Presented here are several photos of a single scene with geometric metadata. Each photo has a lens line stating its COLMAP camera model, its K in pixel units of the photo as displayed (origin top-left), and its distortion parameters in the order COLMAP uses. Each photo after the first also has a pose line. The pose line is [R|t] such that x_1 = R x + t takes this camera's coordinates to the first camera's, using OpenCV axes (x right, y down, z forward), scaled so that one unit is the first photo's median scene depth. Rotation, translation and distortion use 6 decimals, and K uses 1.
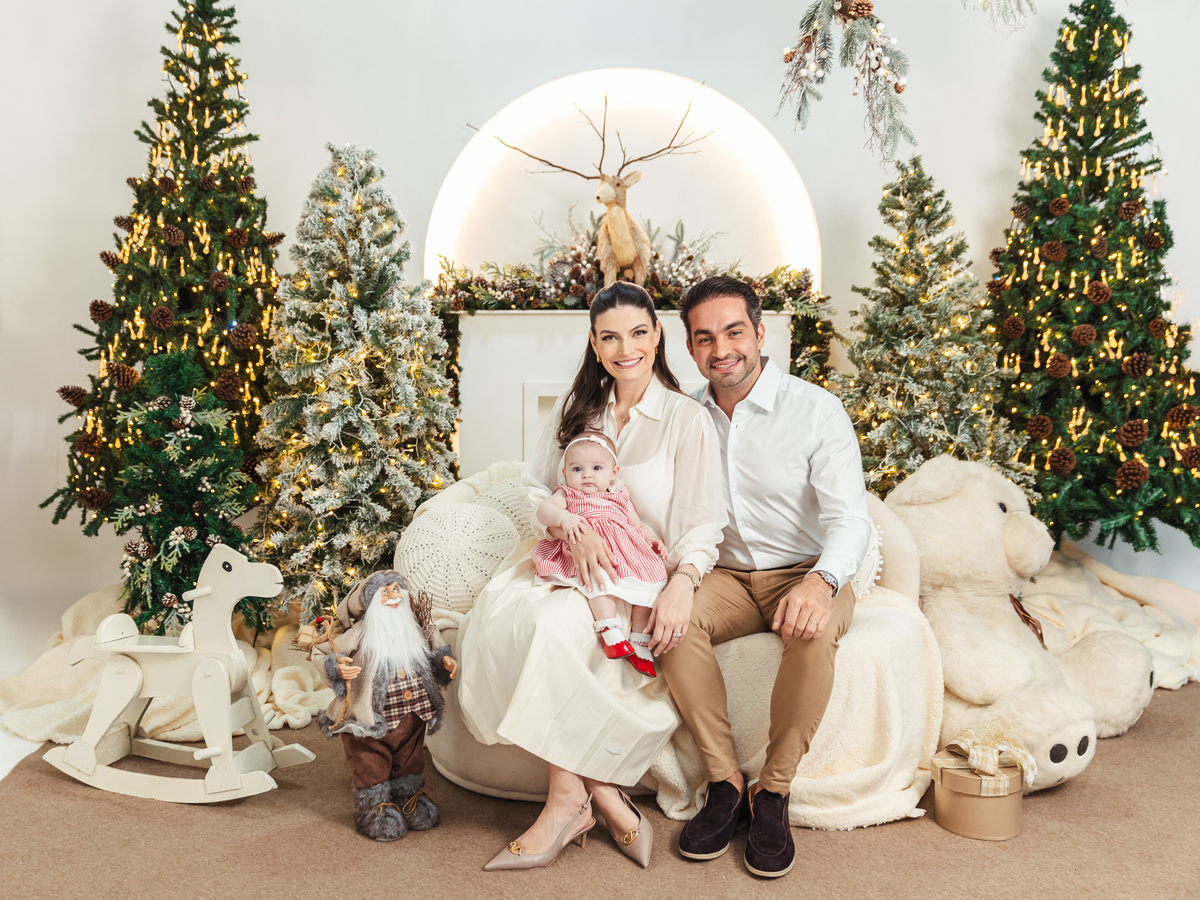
lens RADIAL K [[1174.4, 0, 517.9], [0, 1174.4, 464.3], [0, 0, 1]] dist [0.011138, -0.007926]
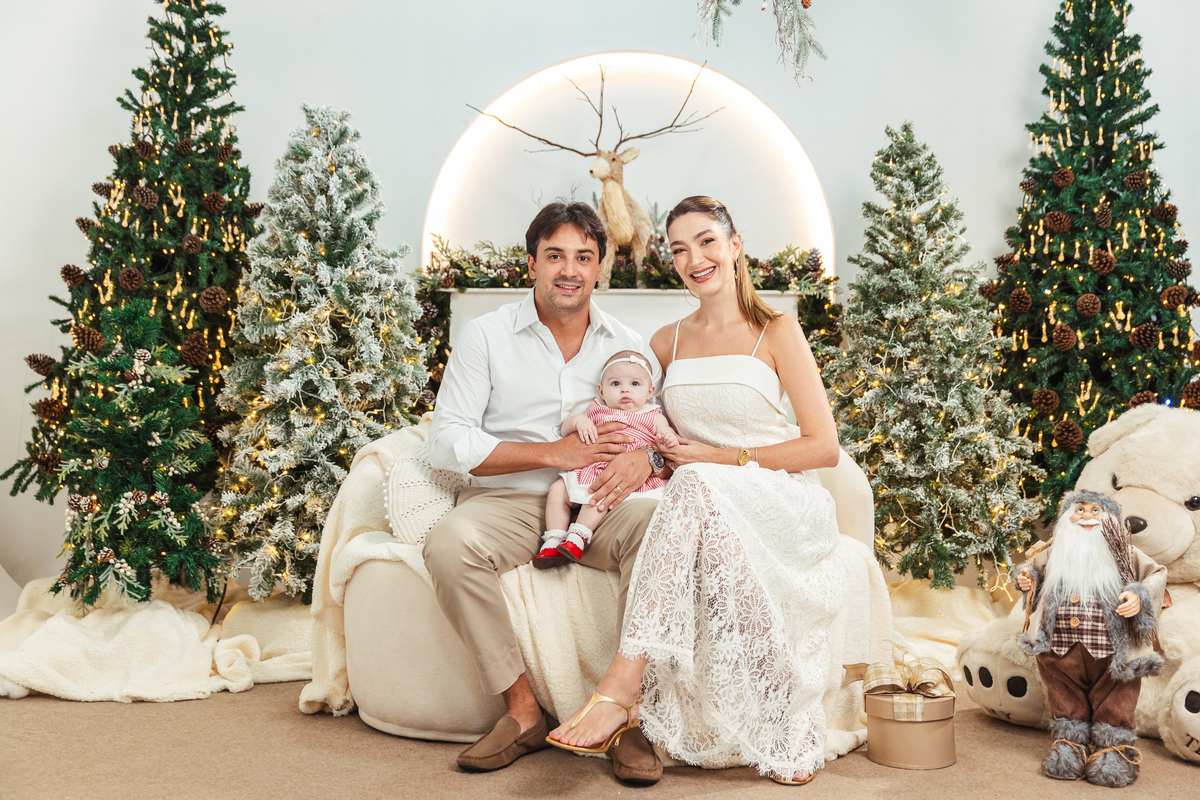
lens RADIAL K [[1320.3, 0, 606.6], [0, 1320.3, 418.3], [0, 0, 1]] dist [-0.002048, 0.019359]
pose [[0.999429, 0.009999, -0.032286, 0.127138], [-0.013899, 0.992317, -0.122935, 0.117575], [0.030809, 0.123313, 0.991889, -0.059675]]
